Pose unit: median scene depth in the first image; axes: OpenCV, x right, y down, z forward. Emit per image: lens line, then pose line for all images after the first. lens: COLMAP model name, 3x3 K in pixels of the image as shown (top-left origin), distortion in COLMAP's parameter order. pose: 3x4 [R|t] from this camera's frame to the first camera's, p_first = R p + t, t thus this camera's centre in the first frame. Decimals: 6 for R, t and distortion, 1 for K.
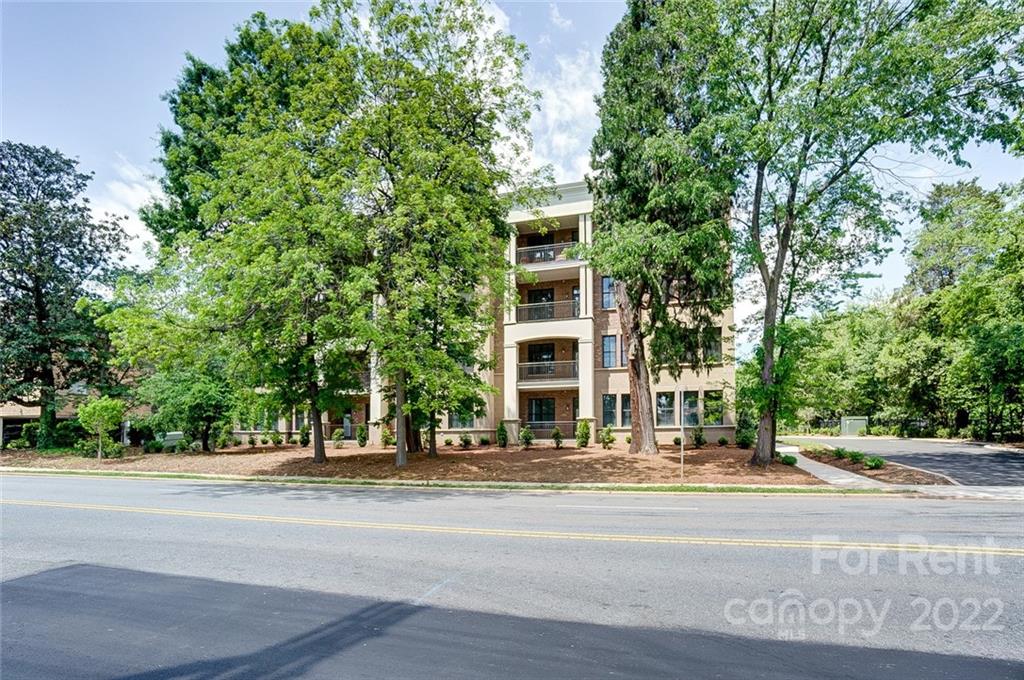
lens RADIAL K [[503.5, 0, 512.9], [0, 503.5, 436.0], [0, 0, 1]] dist [-0.024842, 0.000016]
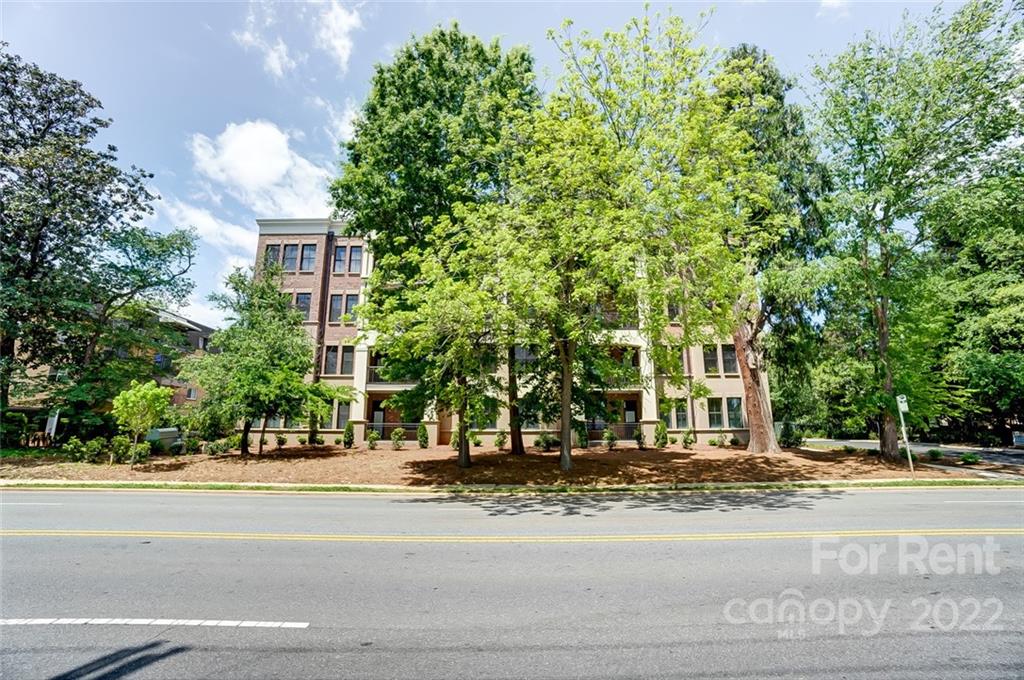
lens RADIAL K [[477.3, 0, 512.0], [0, 477.3, 340.0], [0, 0, 1]] dist [-0.002310, -0.000106]
pose [[0.954877, 0.064455, 0.289925, -0.430077], [-0.004653, 0.979295, -0.202386, 0.004399], [-0.296966, 0.191904, 0.935406, 0.094969]]
